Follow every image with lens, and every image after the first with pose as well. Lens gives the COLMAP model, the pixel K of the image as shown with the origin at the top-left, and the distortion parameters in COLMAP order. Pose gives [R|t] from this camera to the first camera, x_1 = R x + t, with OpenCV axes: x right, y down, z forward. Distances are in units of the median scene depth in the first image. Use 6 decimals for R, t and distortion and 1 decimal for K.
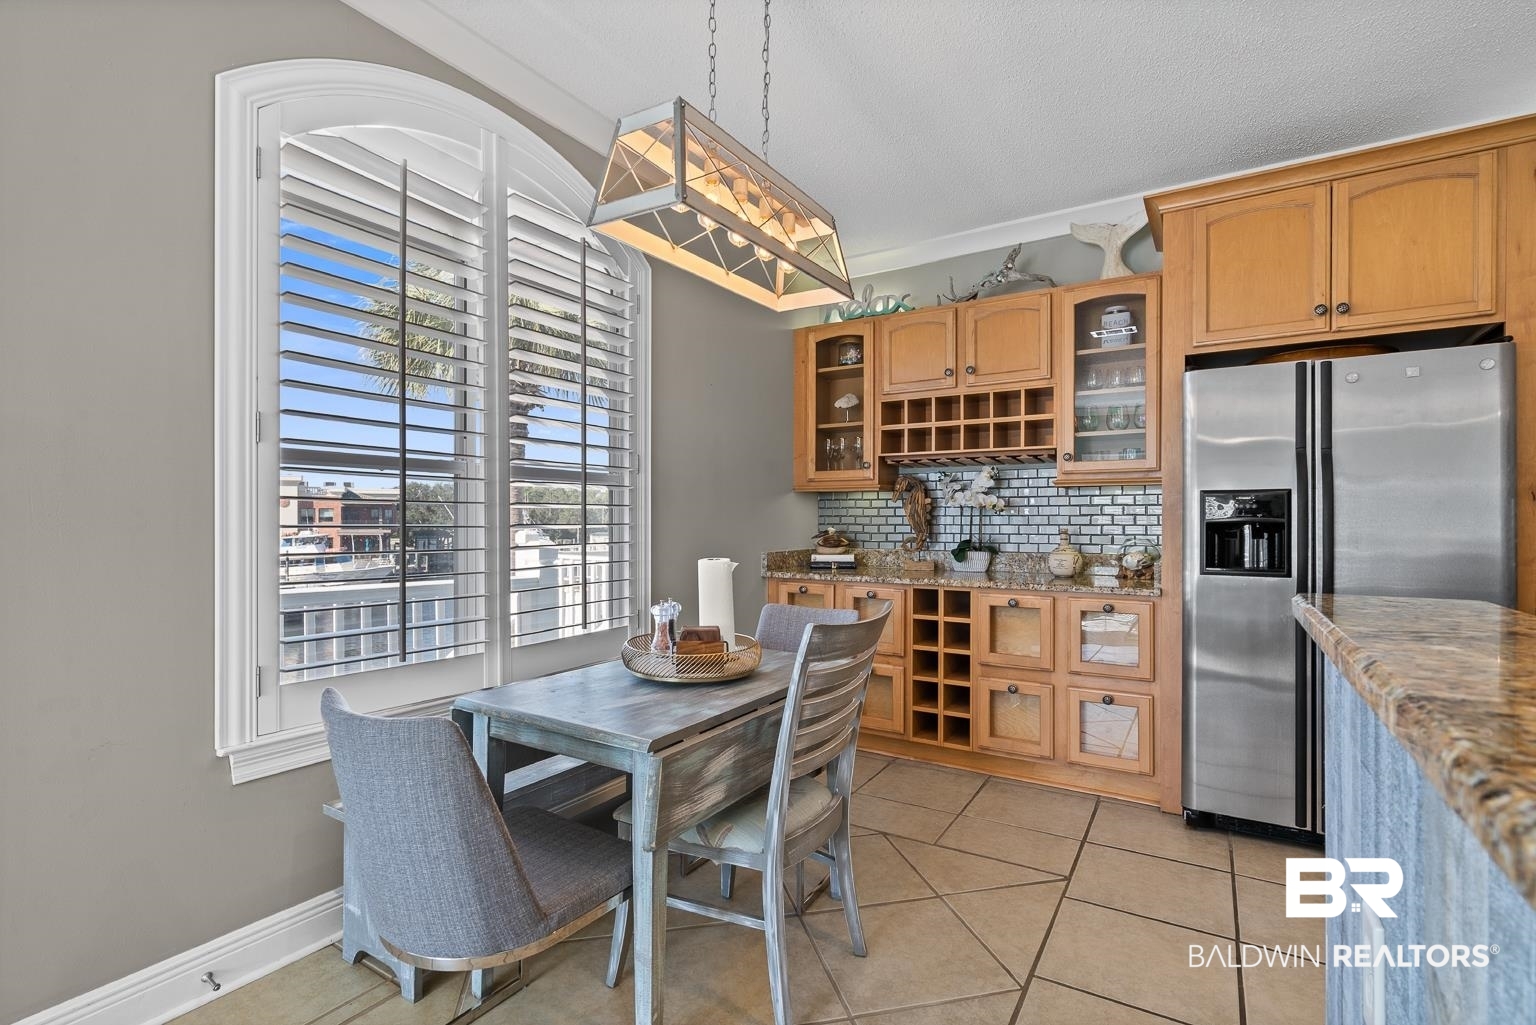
lens RADIAL K [[725.3, 0, 761.6], [0, 725.3, 522.7], [0, 0, 1]] dist [0.002021, 0.000829]
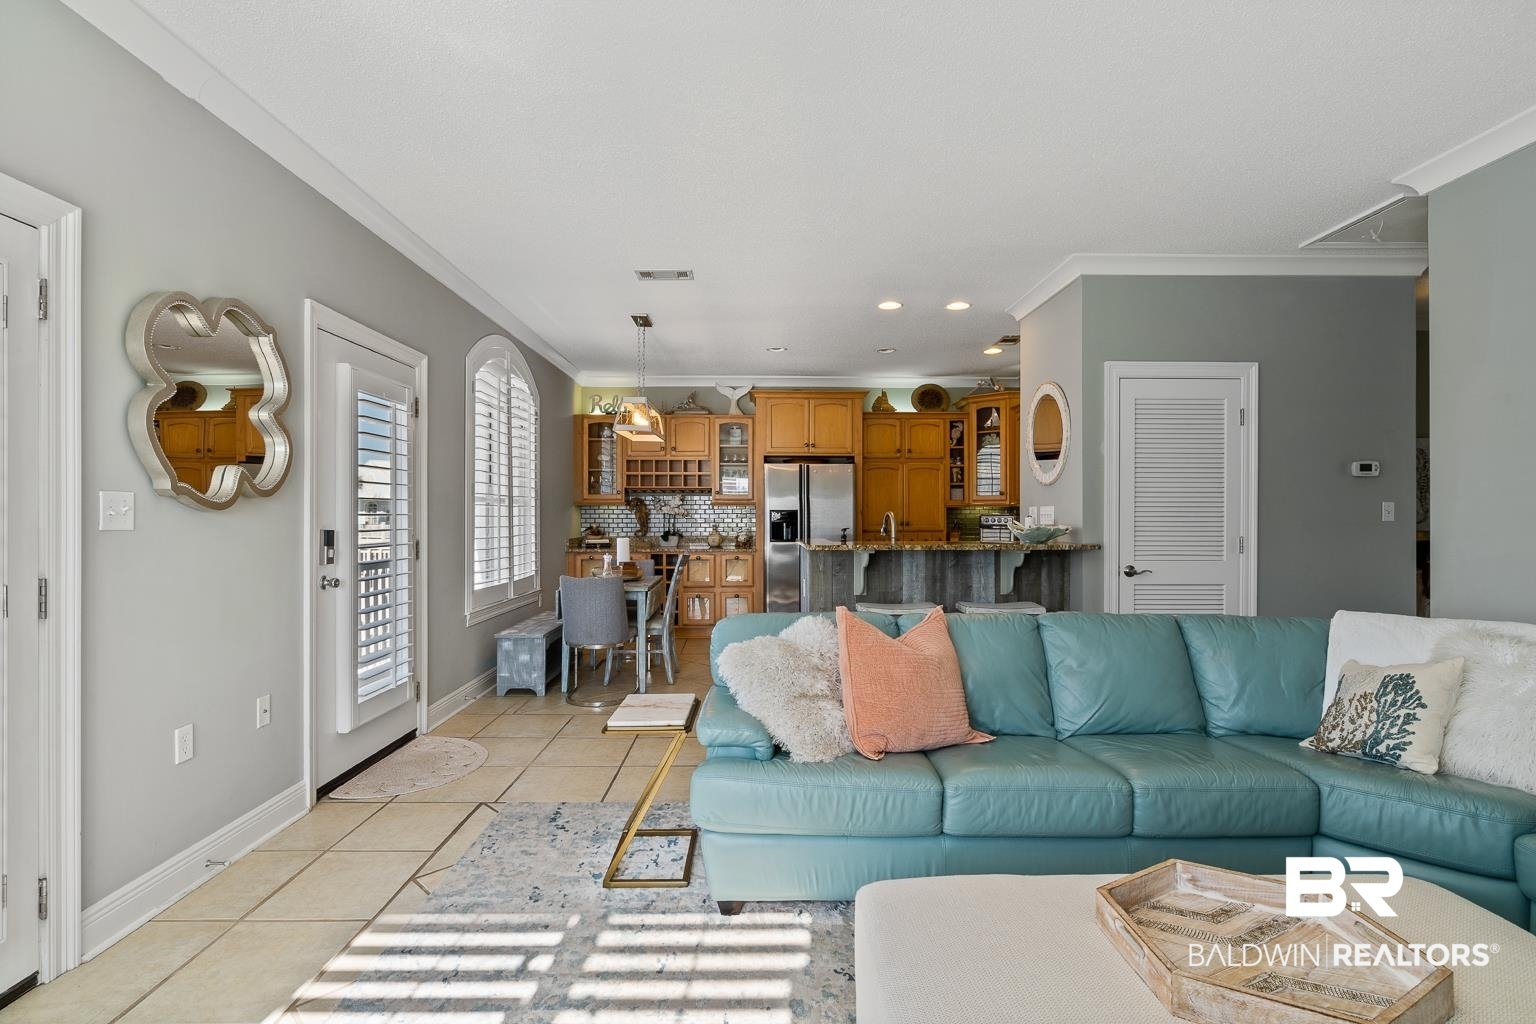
lens RADIAL K [[727.1, 0, 766.5], [0, 727.1, 517.5], [0, 0, 1]] dist [-0.000199, 0.001688]
pose [[0.834035, -0.001423, 0.551709, -0.677808], [0.001904, 0.999998, -0.000299, -0.012637], [-0.551708, 0.001300, 0.834036, -0.938256]]
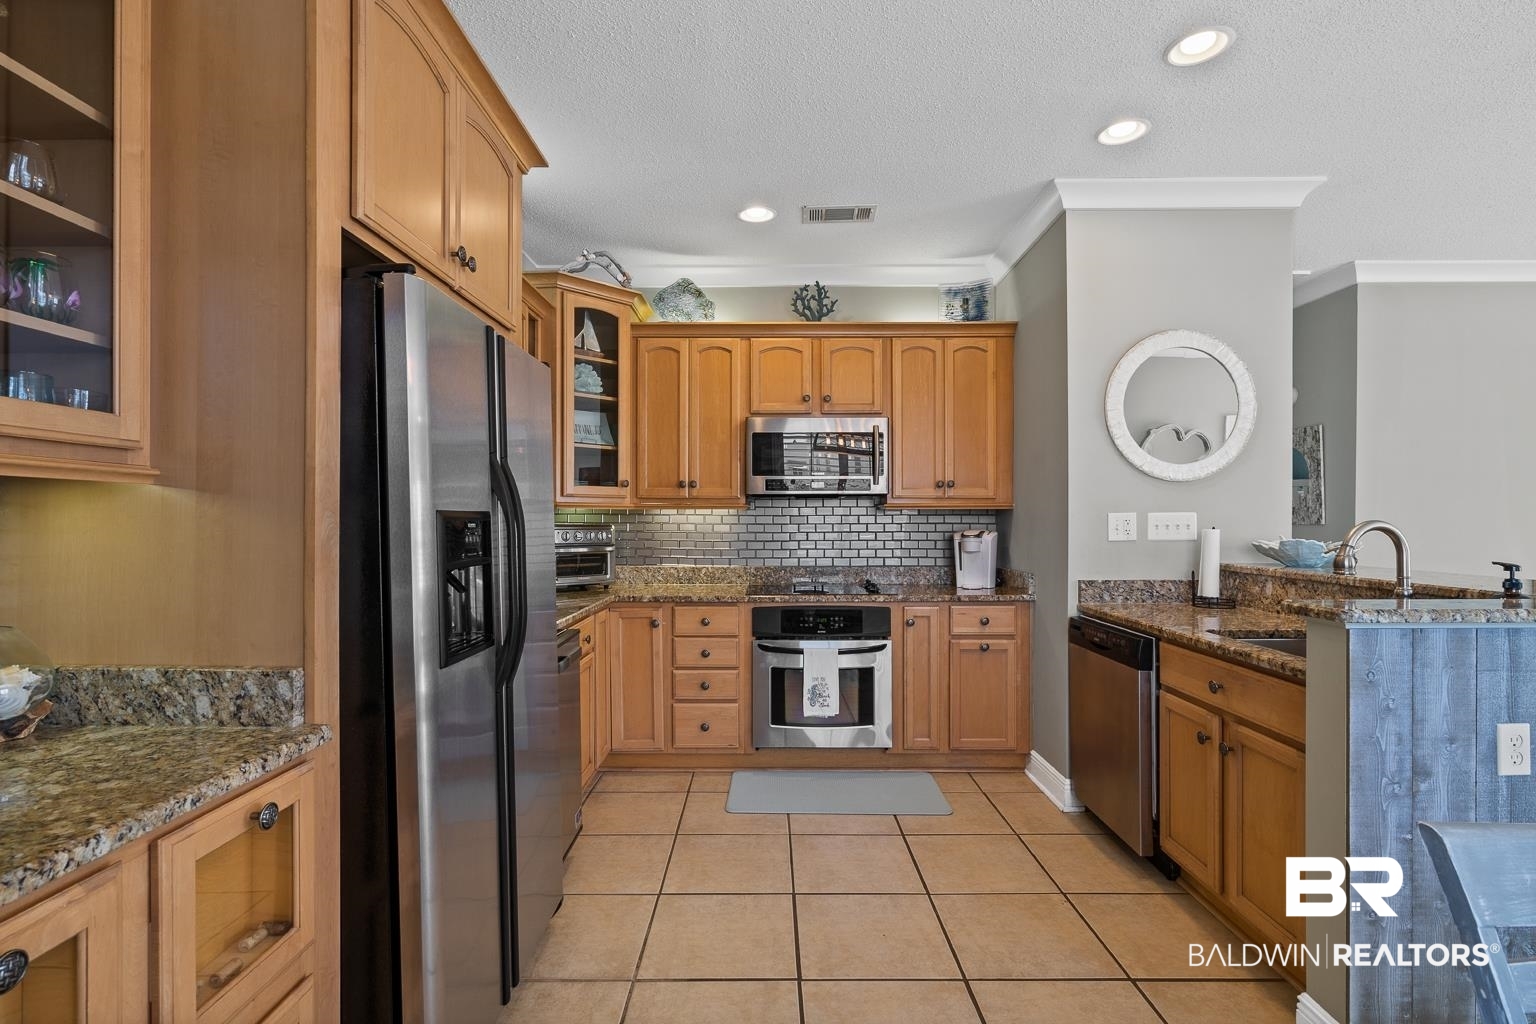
lens RADIAL K [[727.1, 0, 766.5], [0, 727.1, 517.5], [0, 0, 1]] dist [-0.000199, 0.001688]
pose [[-0.528308, 0.001697, 0.849051, 0.015490], [0.006073, 0.999980, 0.001780, -0.031526], [-0.849031, 0.006097, -0.528308, 0.858837]]
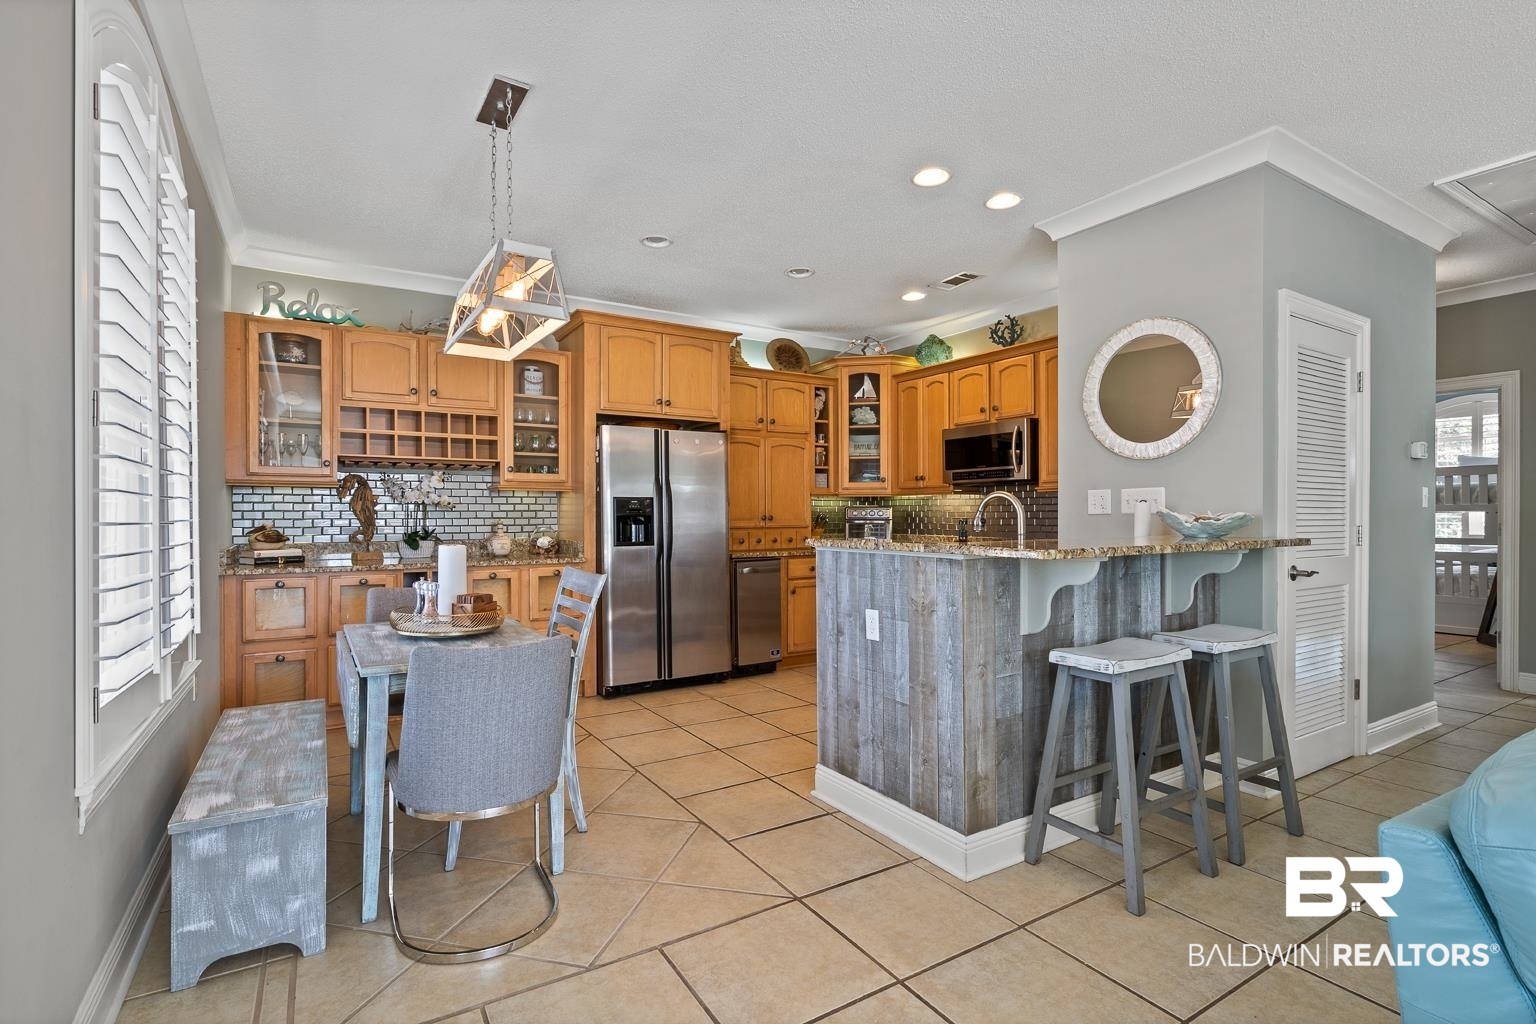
lens RADIAL K [[727.1, 0, 766.5], [0, 727.1, 517.5], [0, 0, 1]] dist [-0.000199, 0.001688]
pose [[0.437710, -0.004338, 0.899106, -0.609154], [0.006319, 0.999979, 0.001748, 0.002654], [-0.899094, 0.004916, 0.437728, -0.049307]]
